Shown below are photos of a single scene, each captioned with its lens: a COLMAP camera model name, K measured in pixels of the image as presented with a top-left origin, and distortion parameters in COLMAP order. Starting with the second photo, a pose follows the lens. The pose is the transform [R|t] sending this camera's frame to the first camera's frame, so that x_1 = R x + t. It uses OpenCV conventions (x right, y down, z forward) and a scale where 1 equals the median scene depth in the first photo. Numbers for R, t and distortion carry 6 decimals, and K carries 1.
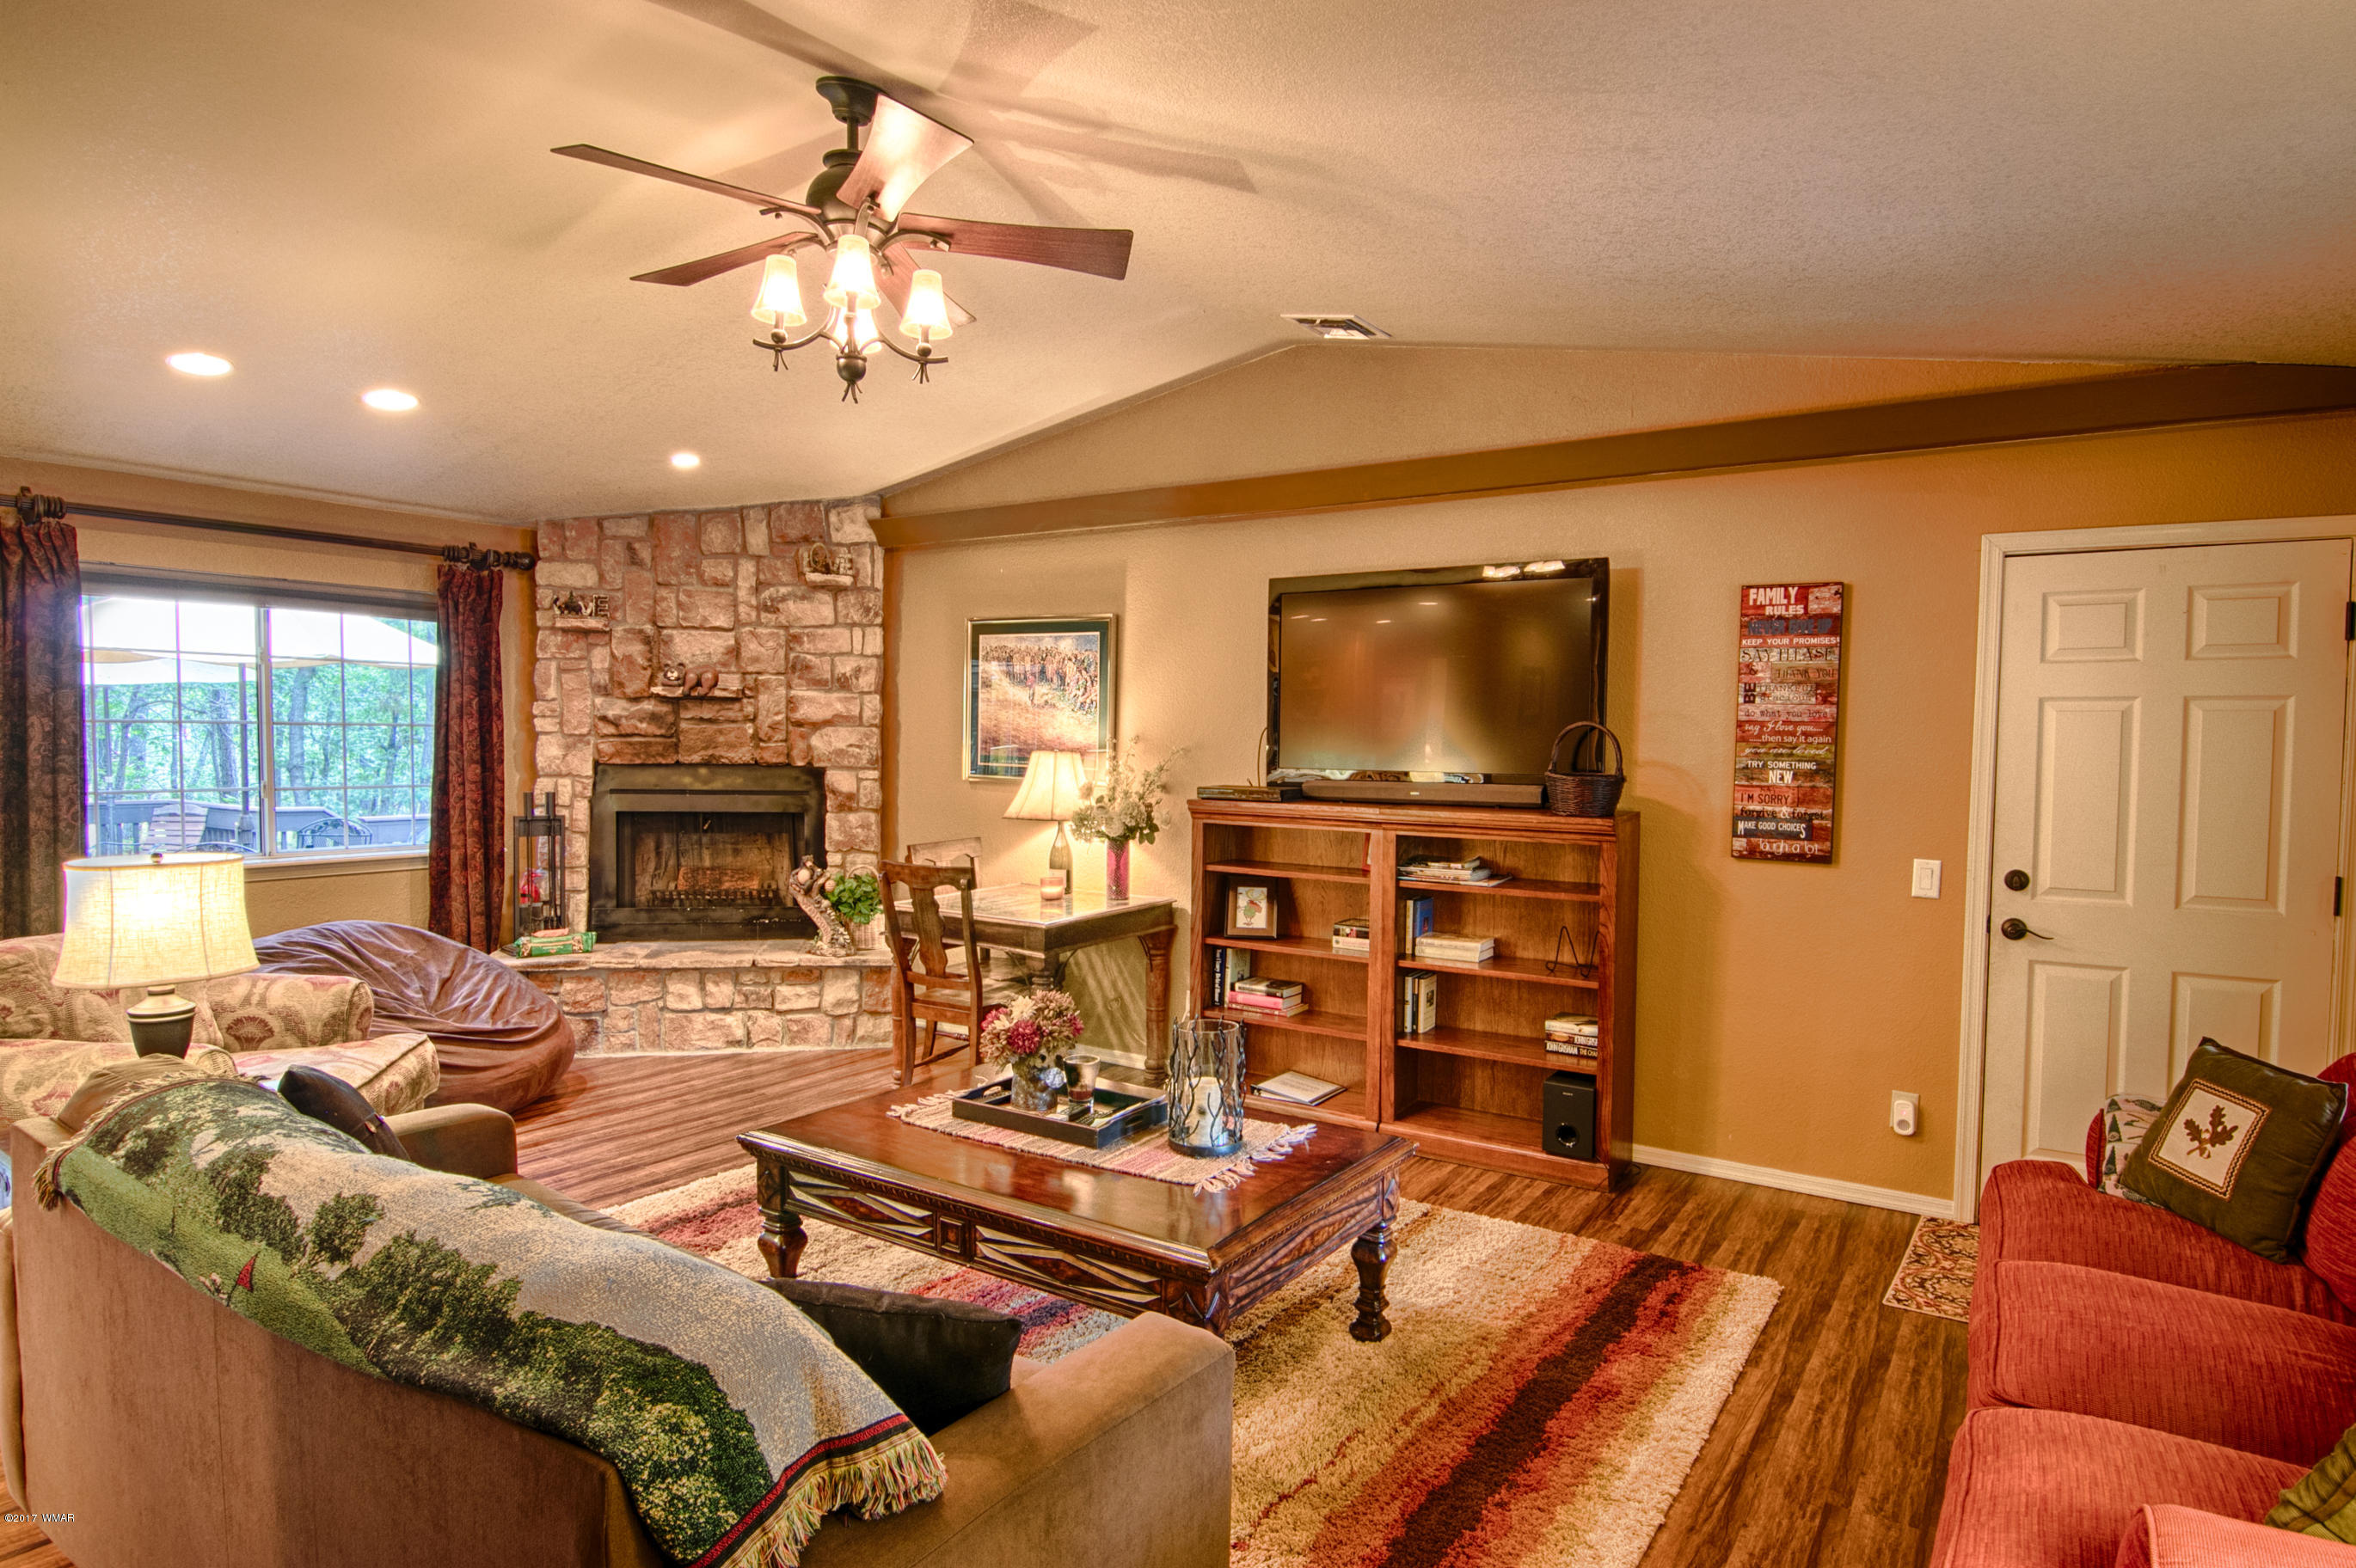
lens RADIAL K [[1342.6, 0, 1178.0], [0, 1342.6, 784.0], [0, 0, 1]] dist [-0.003785, -0.000373]
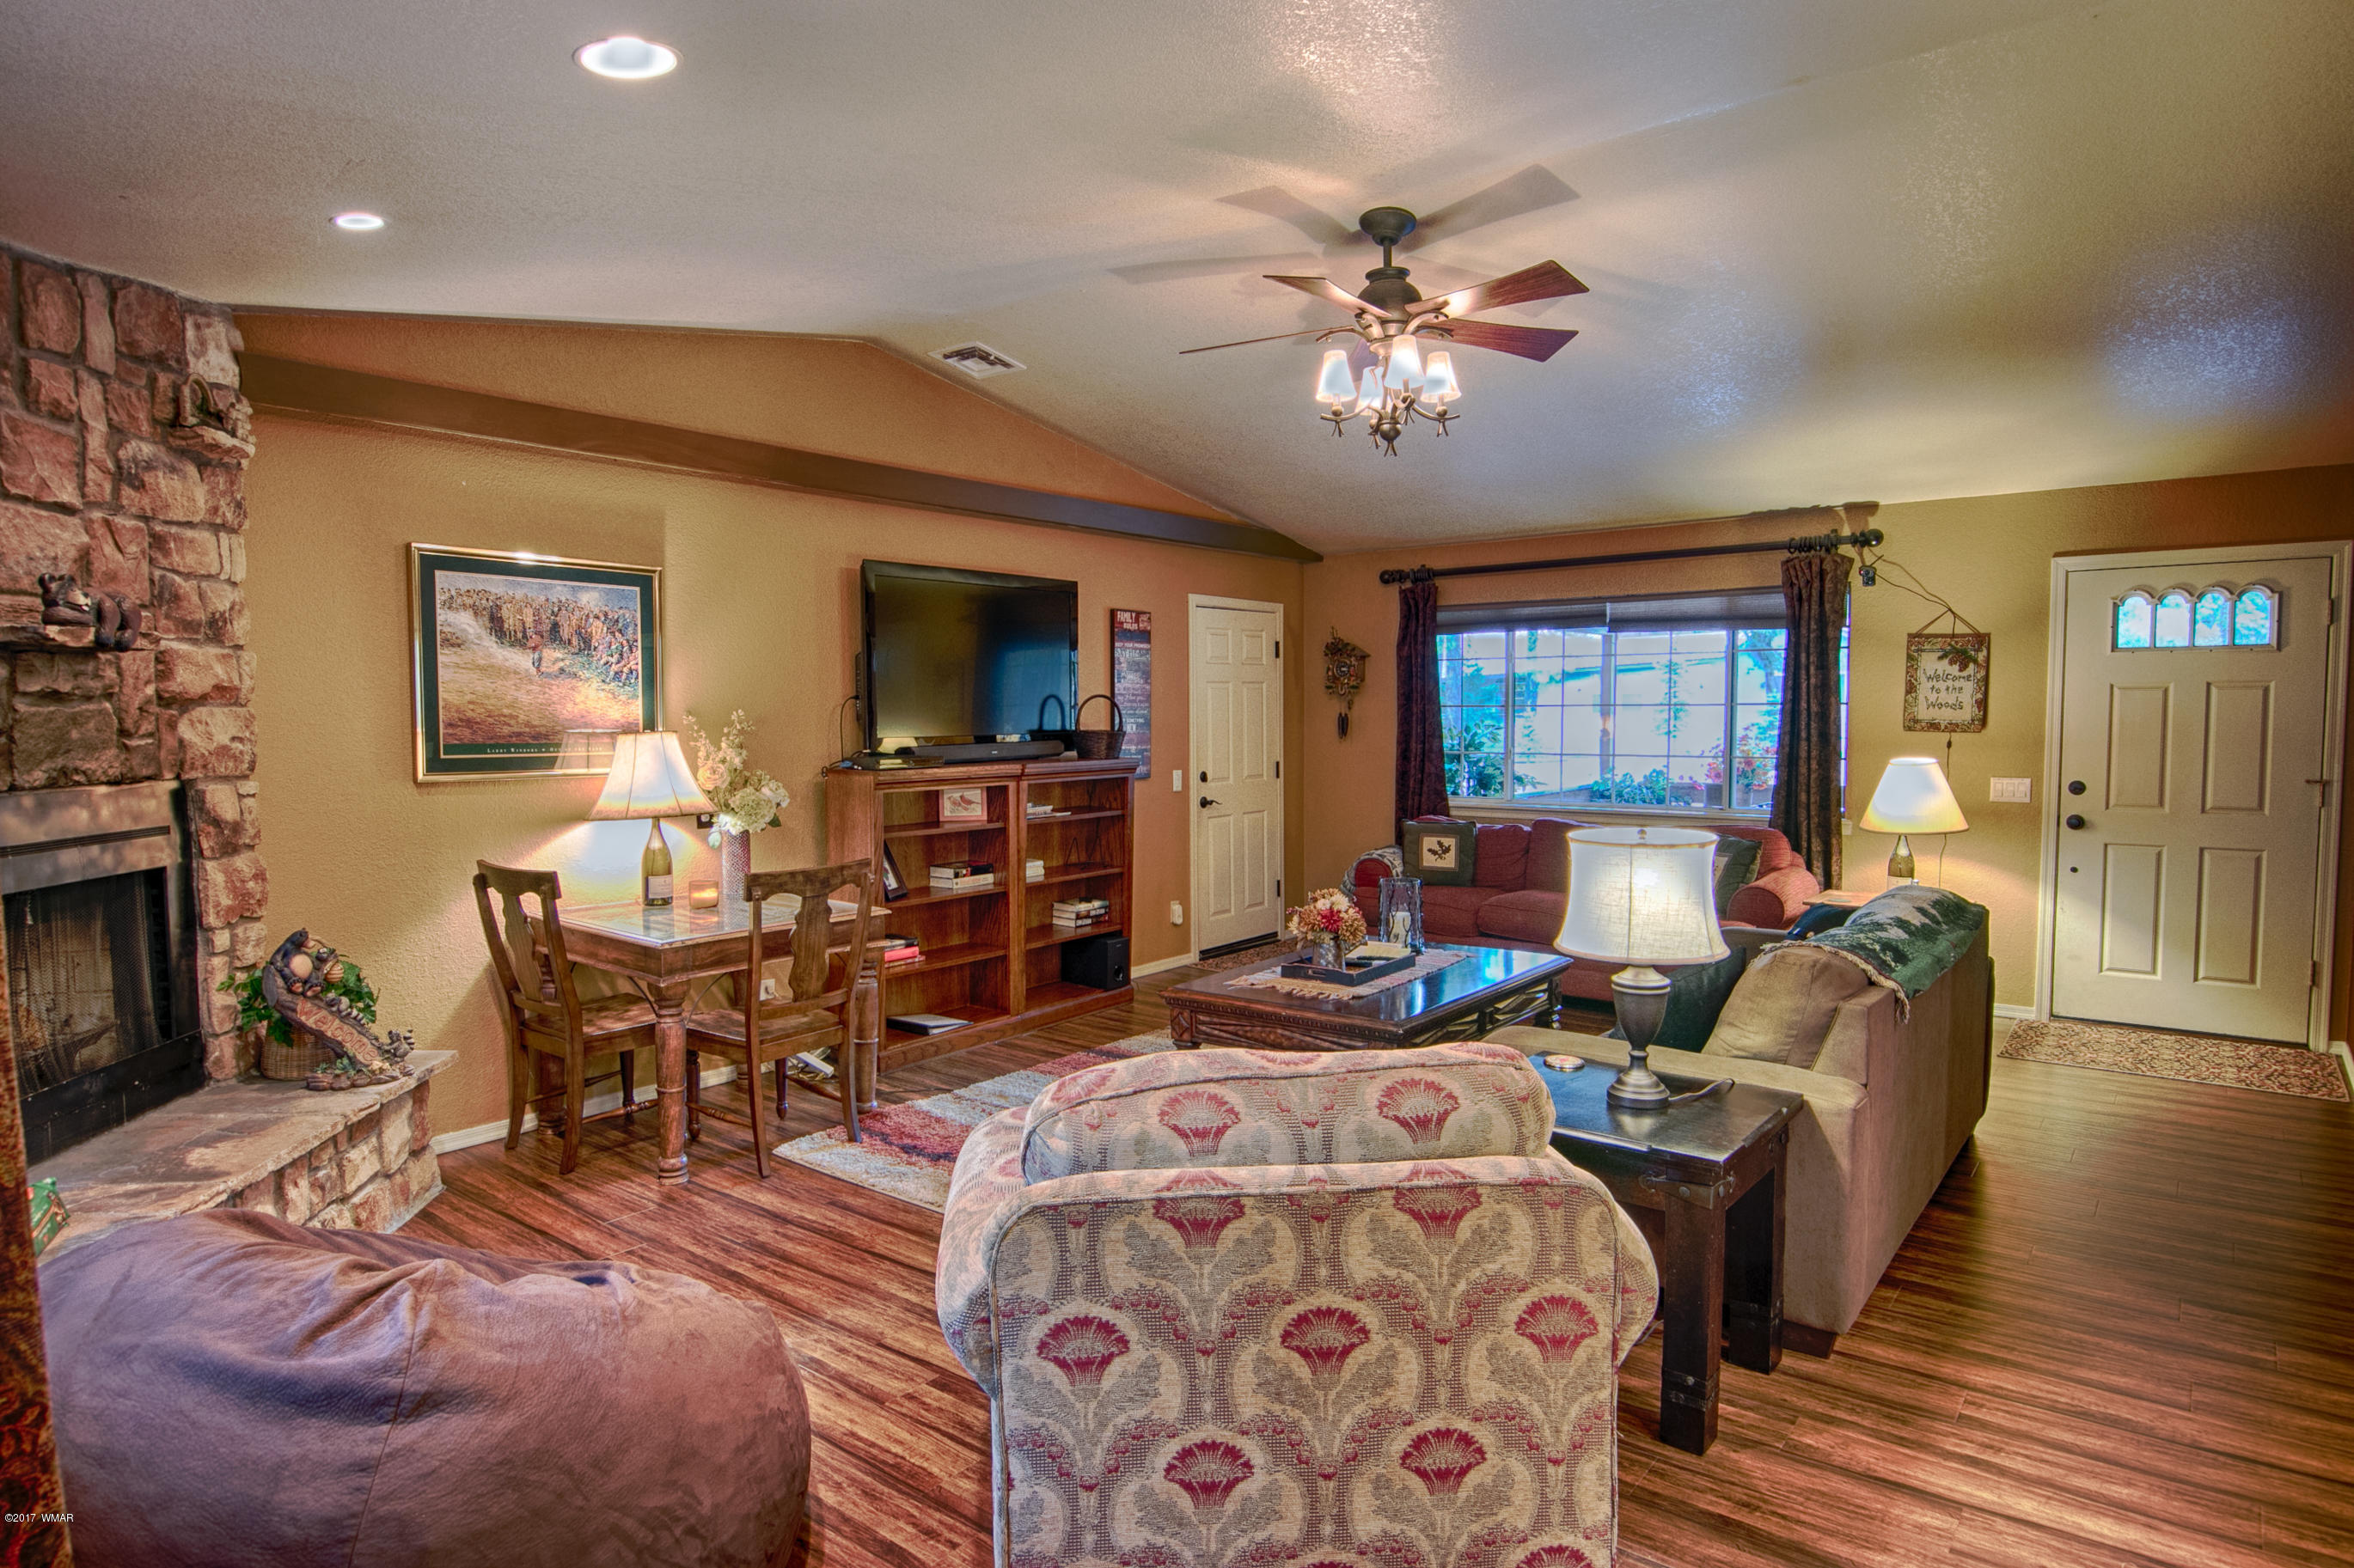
lens RADIAL K [[1331.9, 0, 1177.0], [0, 1331.9, 784.0], [0, 0, 1]] dist [-0.020568, -0.000440]
pose [[0.064131, -0.071054, 0.995409, -0.819438], [0.043123, 0.996728, 0.068370, -0.031970], [-0.997009, 0.038540, 0.066985, 0.586236]]
